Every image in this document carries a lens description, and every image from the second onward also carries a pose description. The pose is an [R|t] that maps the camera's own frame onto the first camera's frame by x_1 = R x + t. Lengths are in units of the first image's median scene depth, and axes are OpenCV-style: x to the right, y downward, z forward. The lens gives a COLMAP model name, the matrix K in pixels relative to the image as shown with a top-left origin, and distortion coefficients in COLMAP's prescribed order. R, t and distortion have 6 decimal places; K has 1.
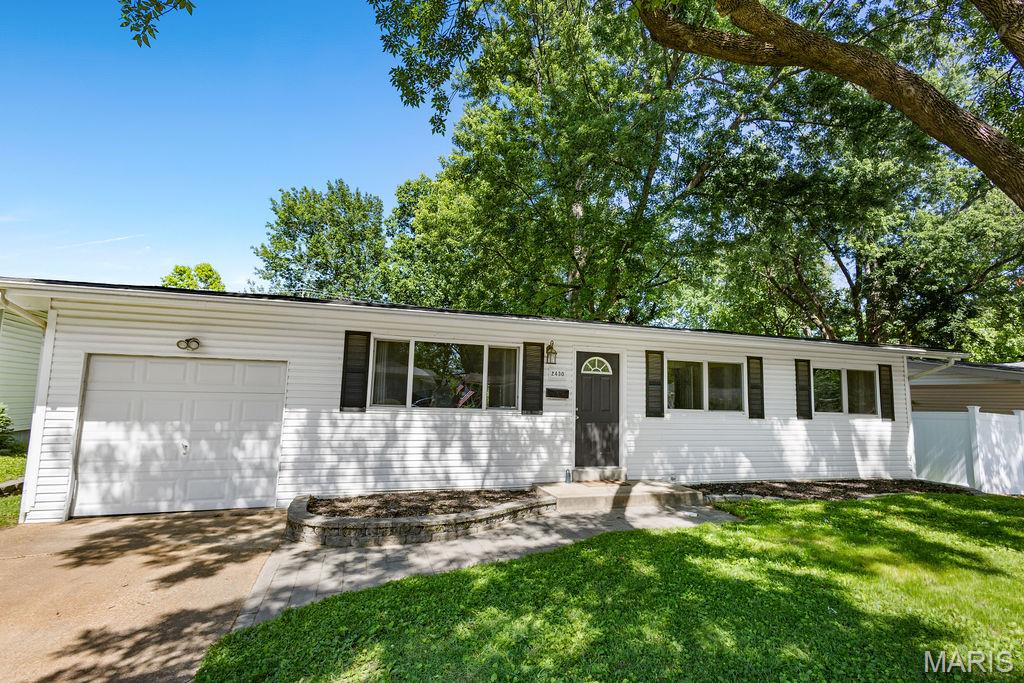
lens RADIAL K [[483.8, 0, 512.0], [0, 483.8, 341.5], [0, 0, 1]] dist [0.015166, 0.000119]
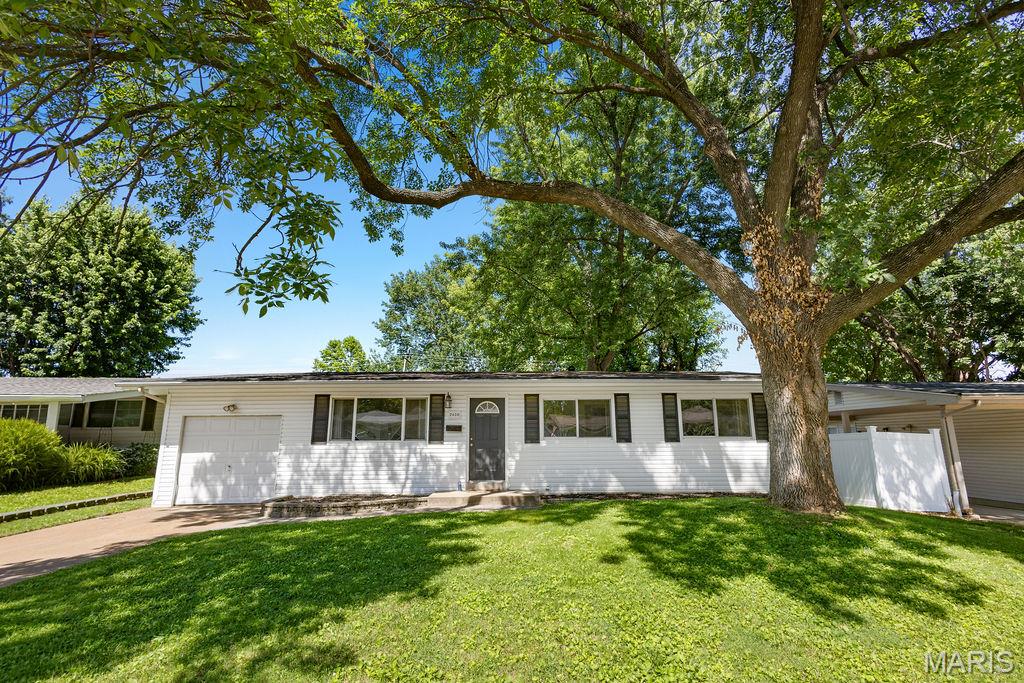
lens RADIAL K [[467.4, 0, 512.0], [0, 467.4, 341.5], [0, 0, 1]] dist [0.013274, -0.000136]
pose [[0.959839, -0.087854, -0.266440, 0.603479], [0.062939, 0.992928, -0.100664, 0.001598], [0.273399, 0.079852, 0.958581, -0.284515]]
